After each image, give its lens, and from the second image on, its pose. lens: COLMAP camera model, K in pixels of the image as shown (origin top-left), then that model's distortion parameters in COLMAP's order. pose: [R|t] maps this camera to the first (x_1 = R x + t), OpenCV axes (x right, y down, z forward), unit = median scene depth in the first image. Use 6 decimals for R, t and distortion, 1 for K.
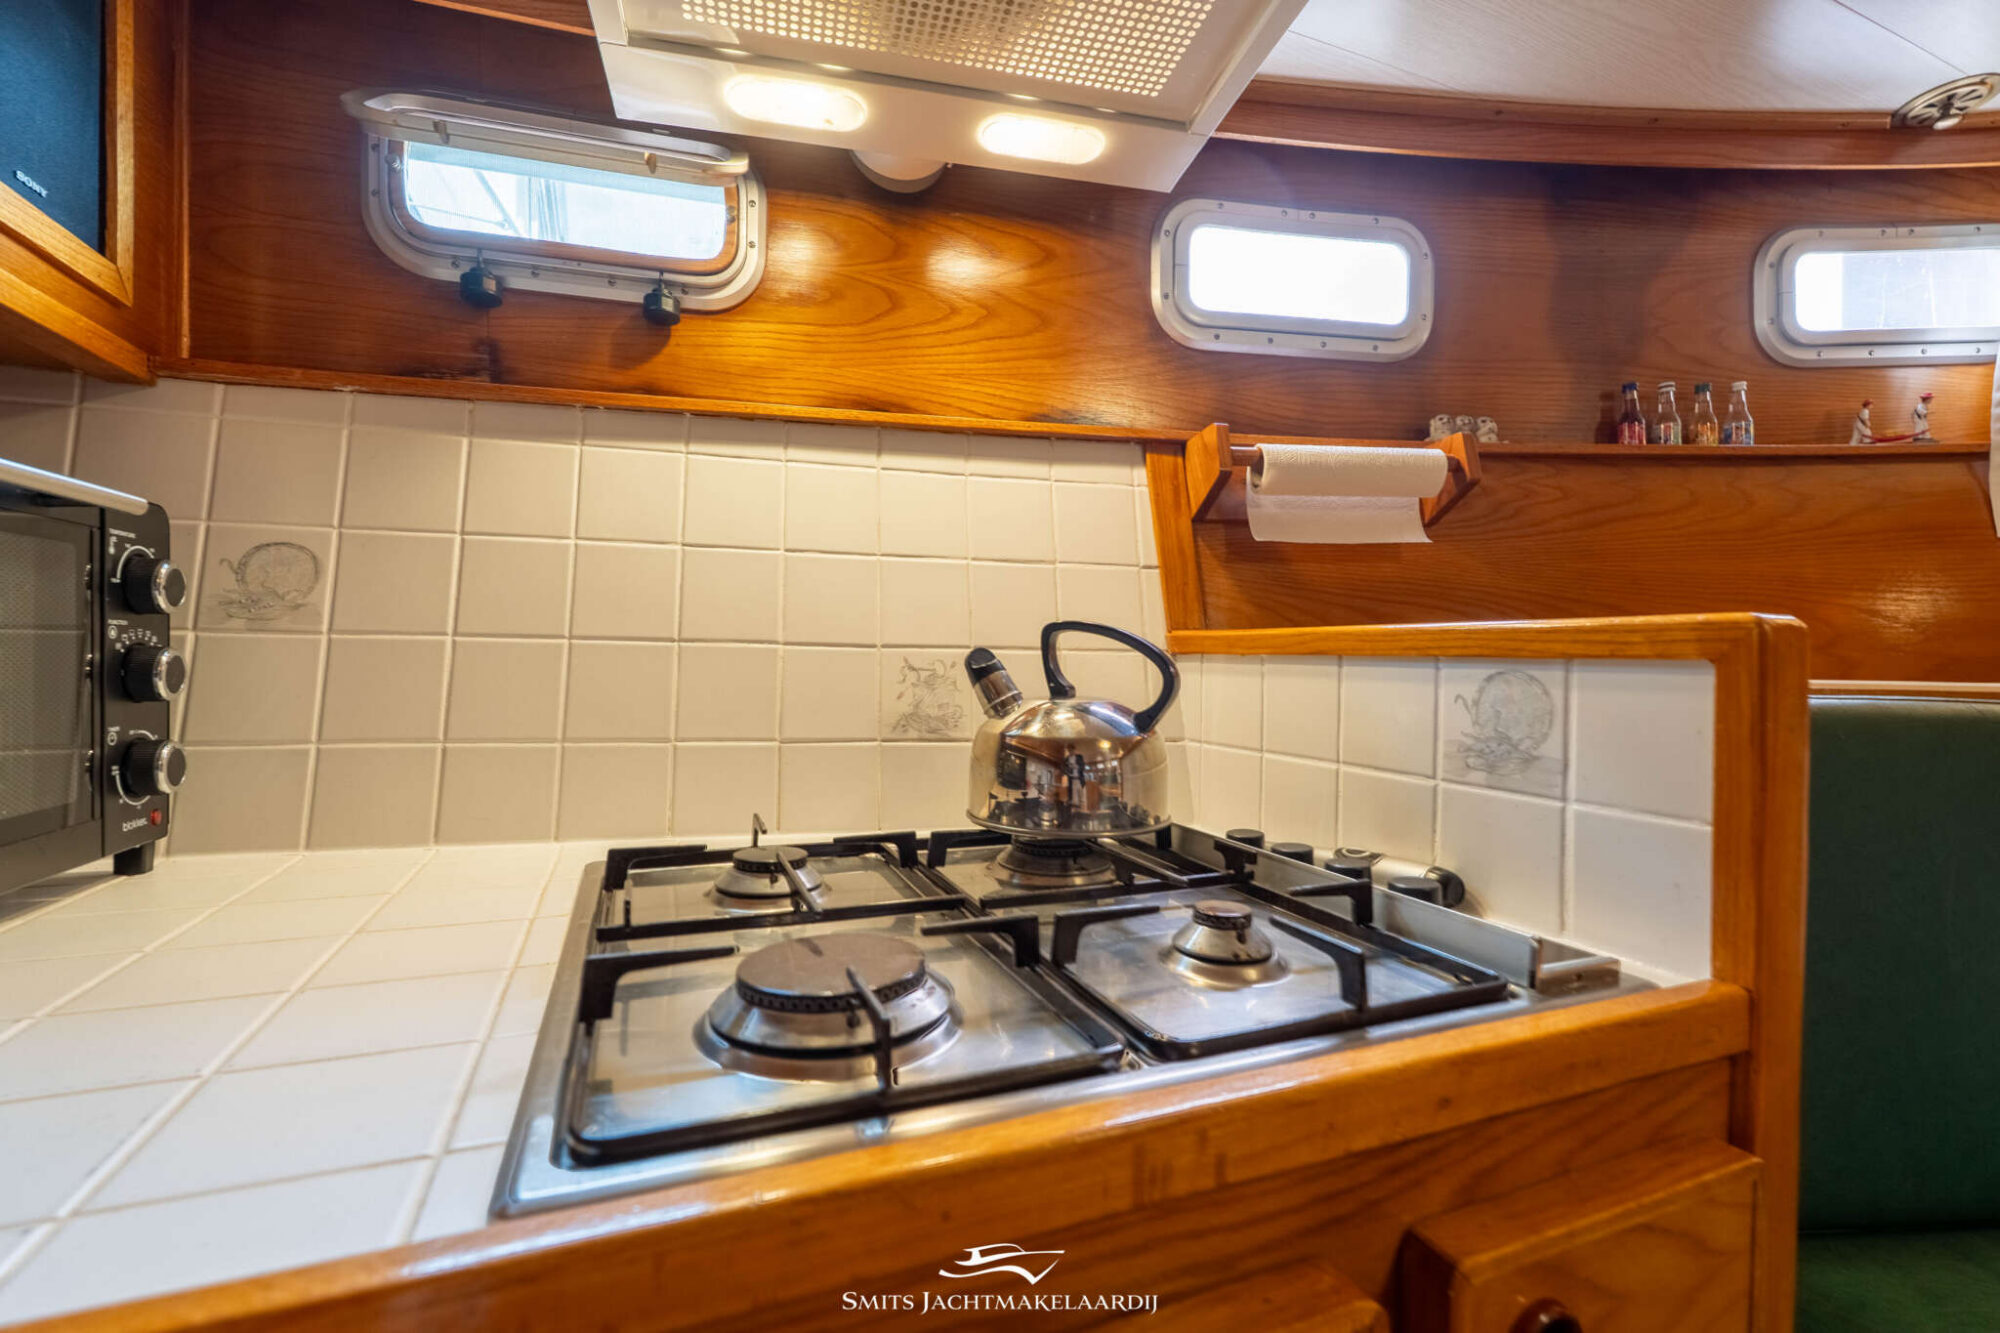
lens RADIAL K [[879.7, 0, 1007.4], [0, 879.7, 664.1], [0, 0, 1]] dist [-0.002729, 0.000060]
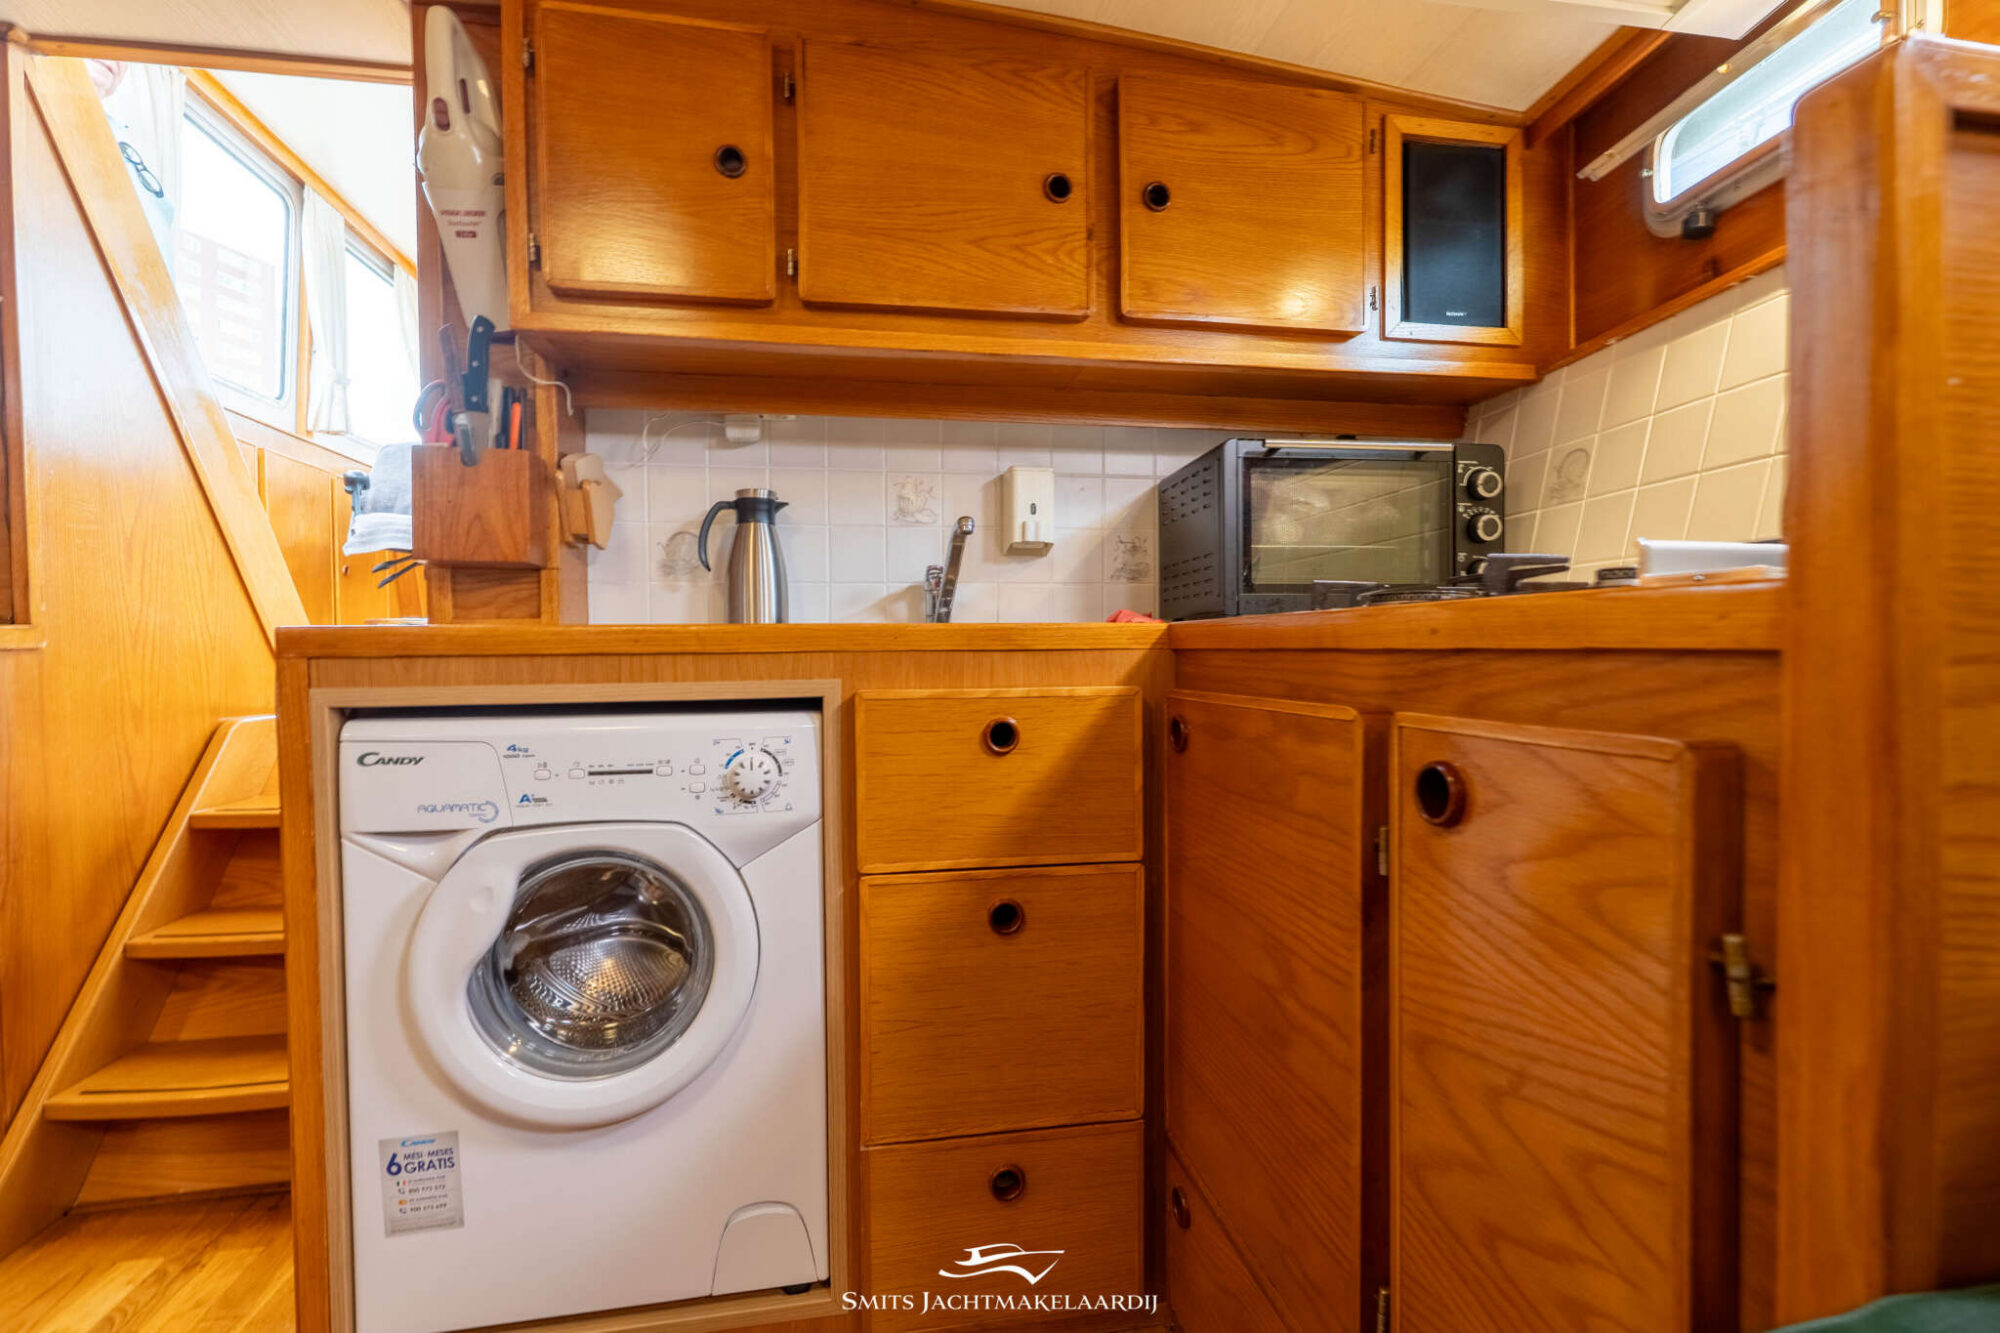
lens RADIAL K [[879.7, 0, 992.3], [0, 879.7, 669.8], [0, 0, 1]] dist [-0.002729, 0.000060]
pose [[-0.222428, 0.006671, -0.974926, 0.747577], [-0.002805, 0.999968, 0.007483, 0.192120], [0.974945, 0.004399, -0.222403, 0.198149]]
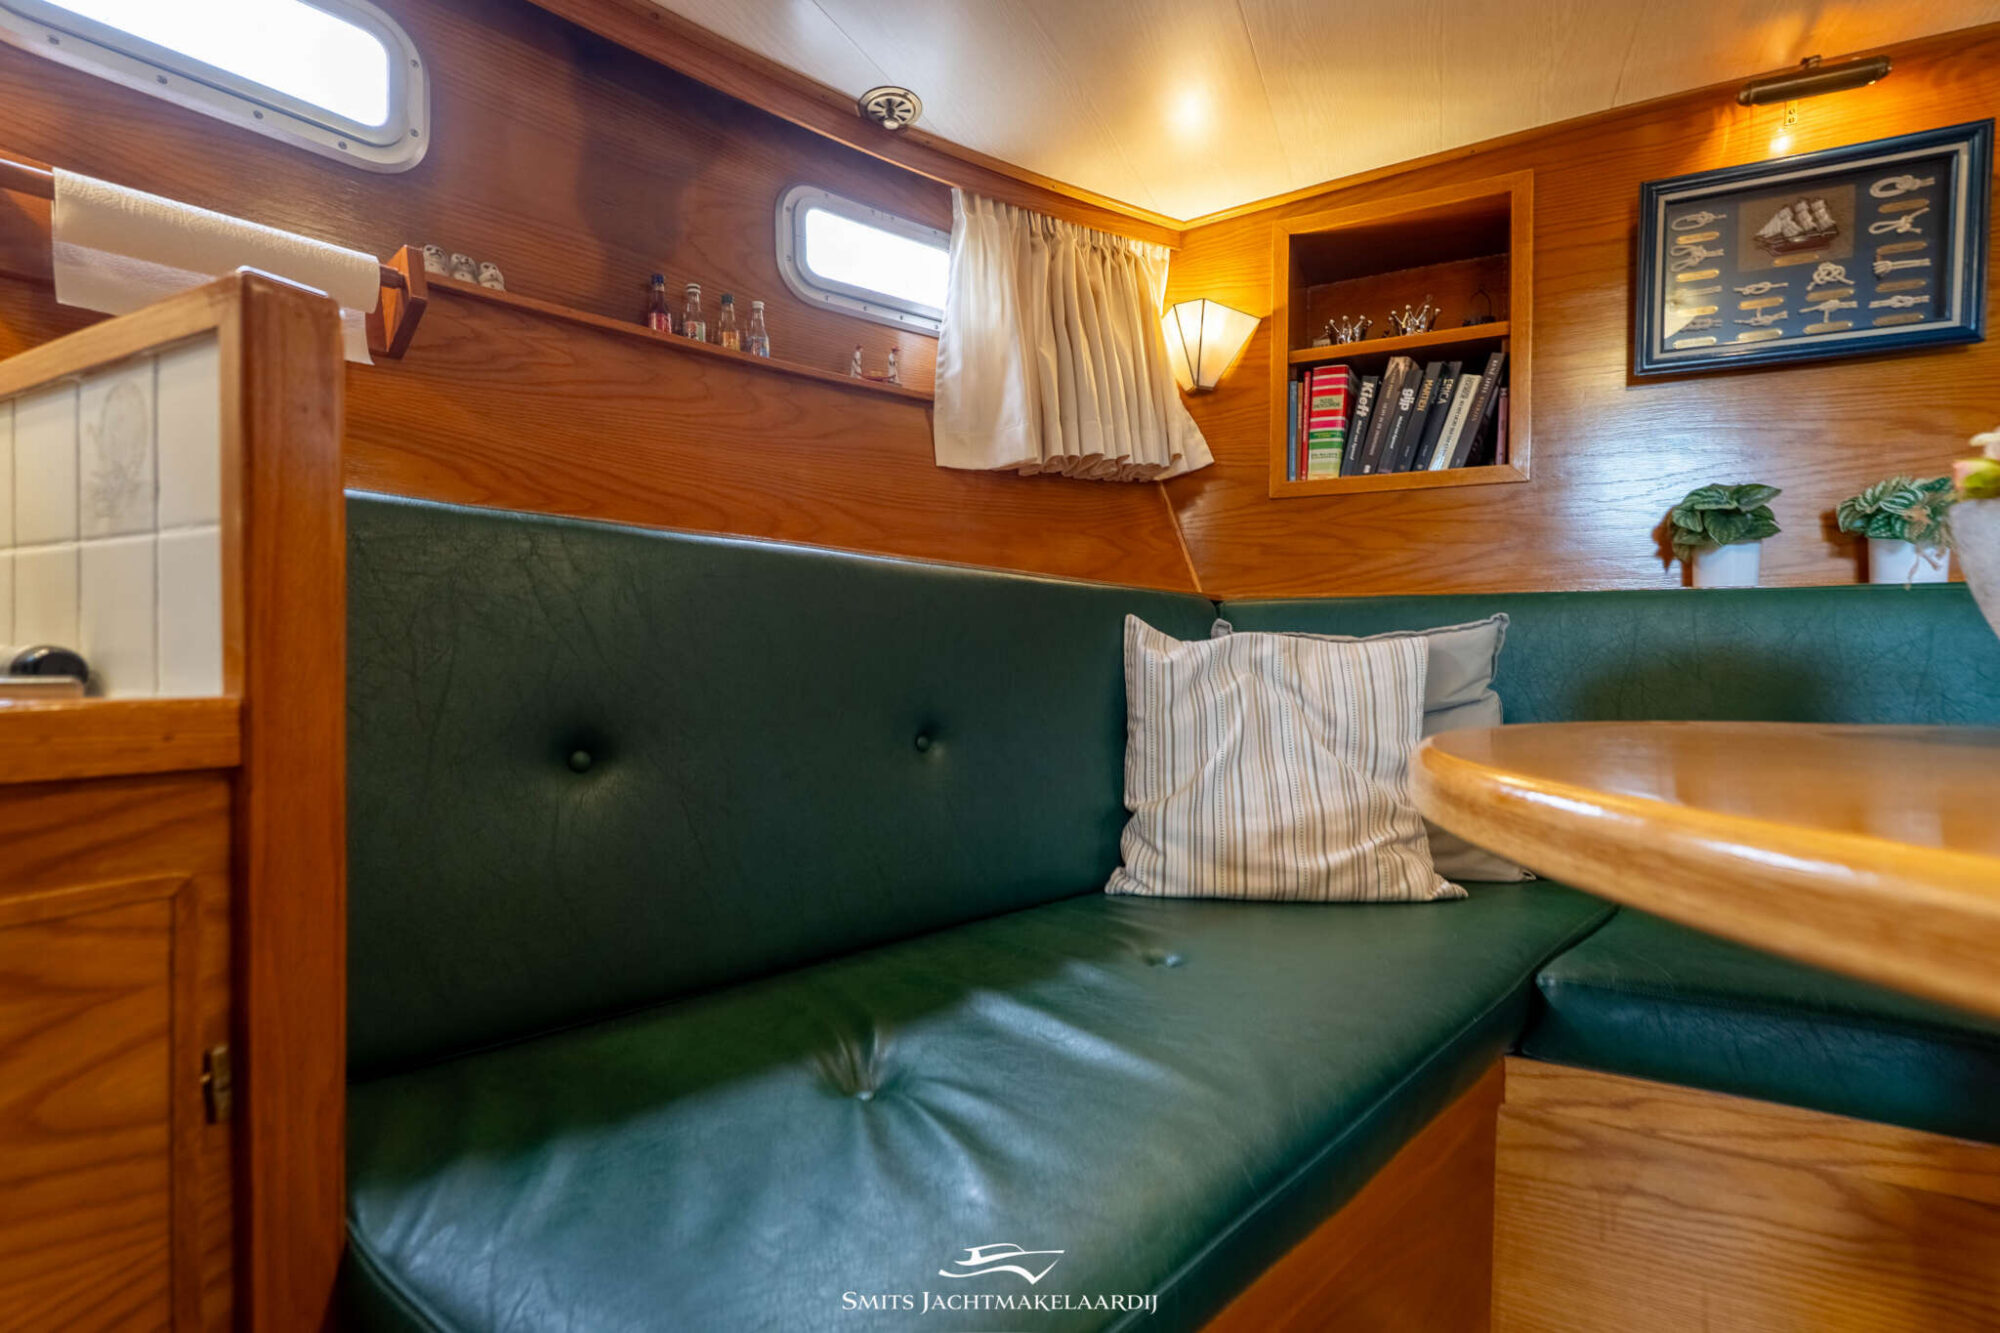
lens RADIAL K [[879.7, 0, 1008.7], [0, 879.7, 667.6], [0, 0, 1]] dist [-0.002729, 0.000060]
pose [[0.760288, -0.011773, 0.649479, 0.360391], [0.003556, 0.999896, 0.013962, 0.140449], [-0.649576, -0.008305, 0.760251, -0.071793]]
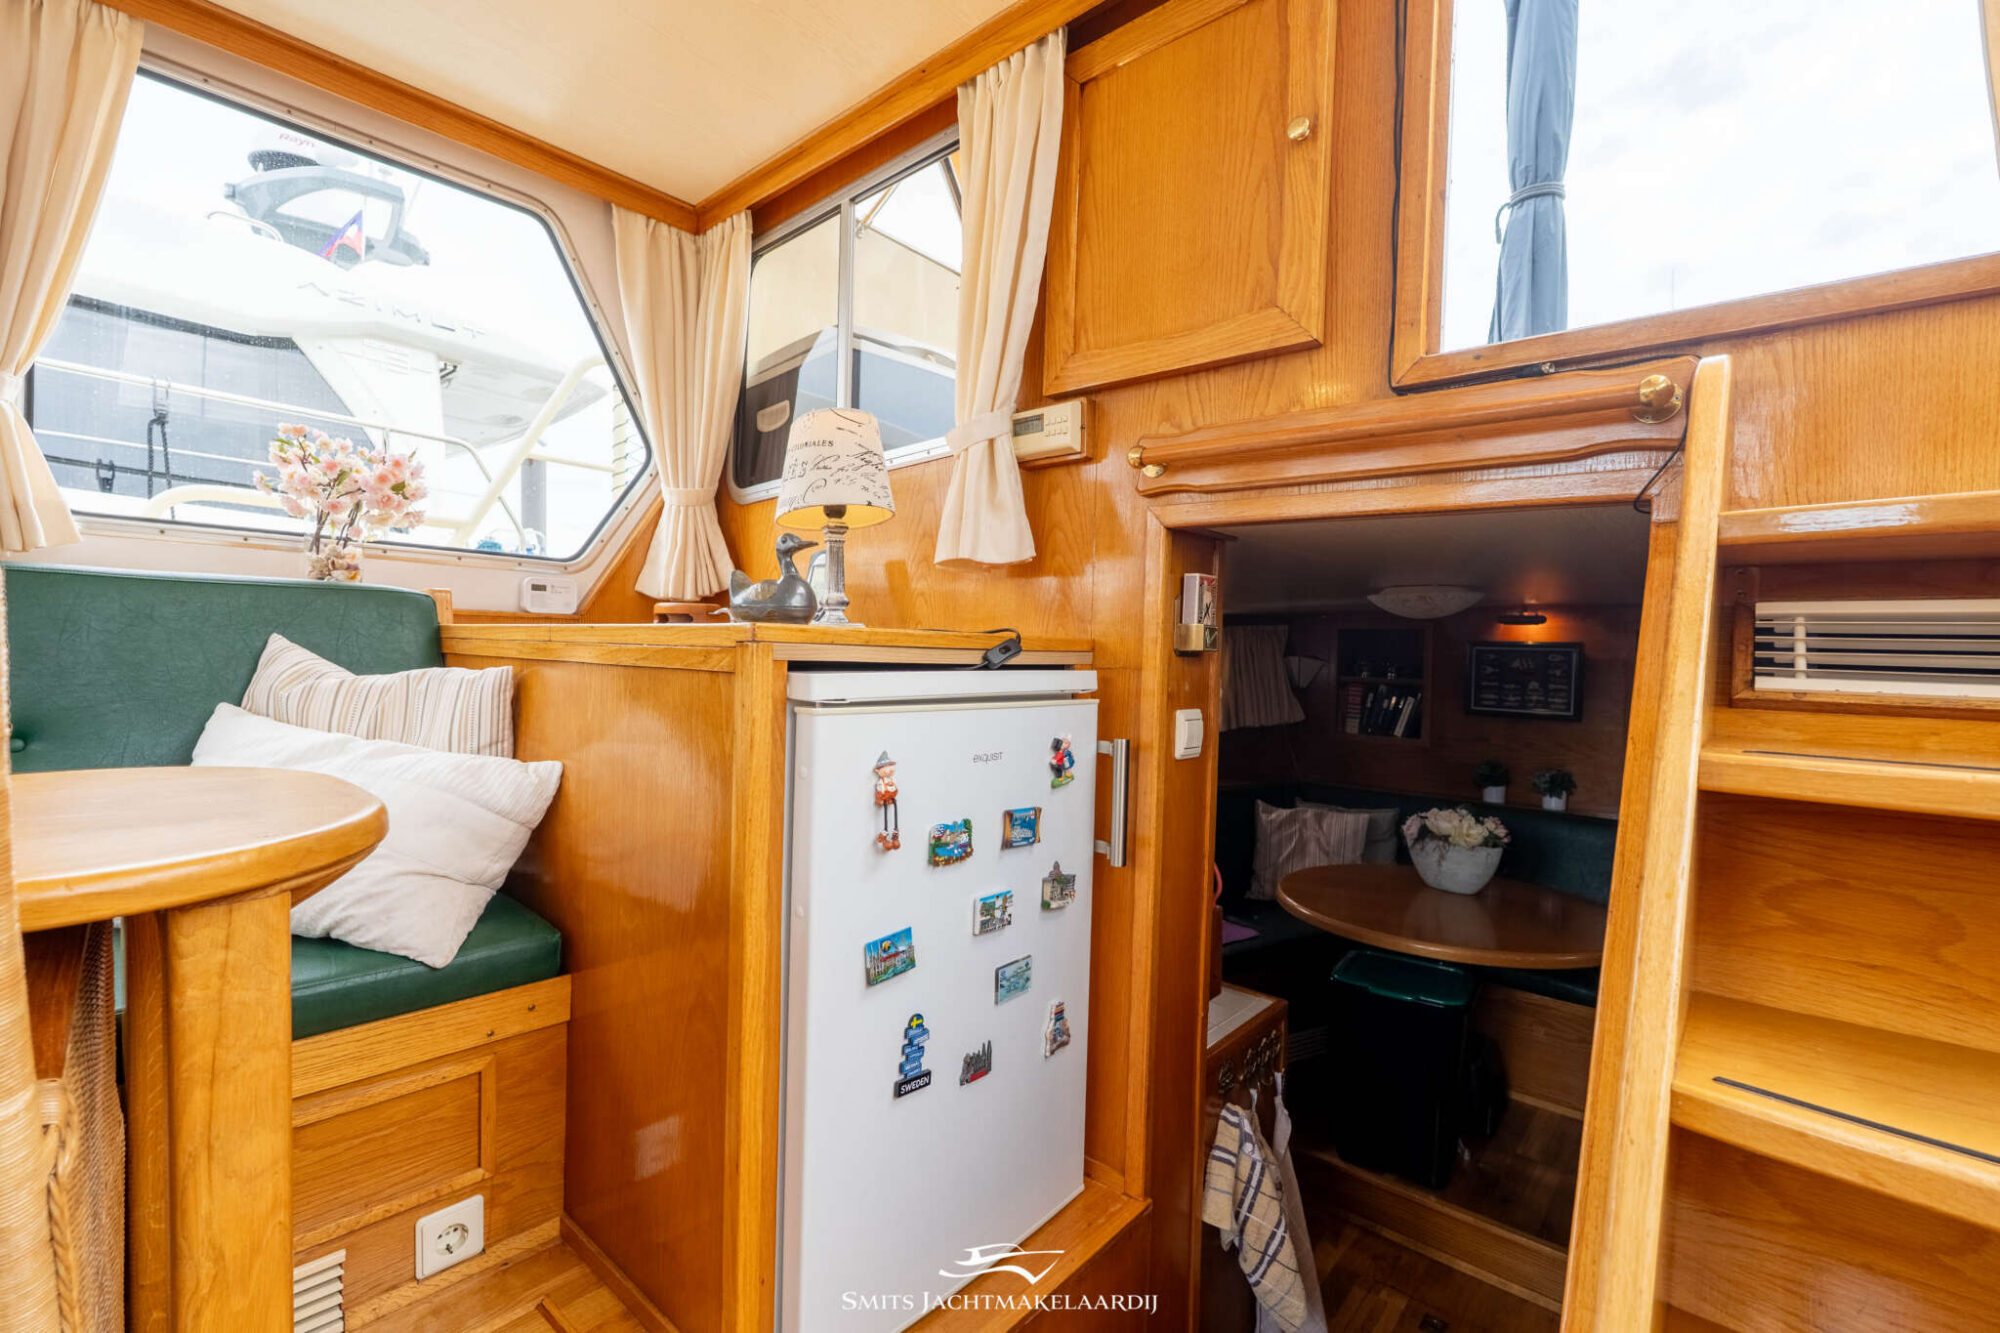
lens RADIAL K [[879.7, 0, 1002.8], [0, 879.7, 661.2], [0, 0, 1]] dist [-0.002729, 0.000060]
pose [[0.899903, 0.002946, 0.436080, -1.063288], [-0.007592, 0.999931, 0.008912, -0.462956], [-0.436024, -0.011331, 0.899864, -1.847100]]
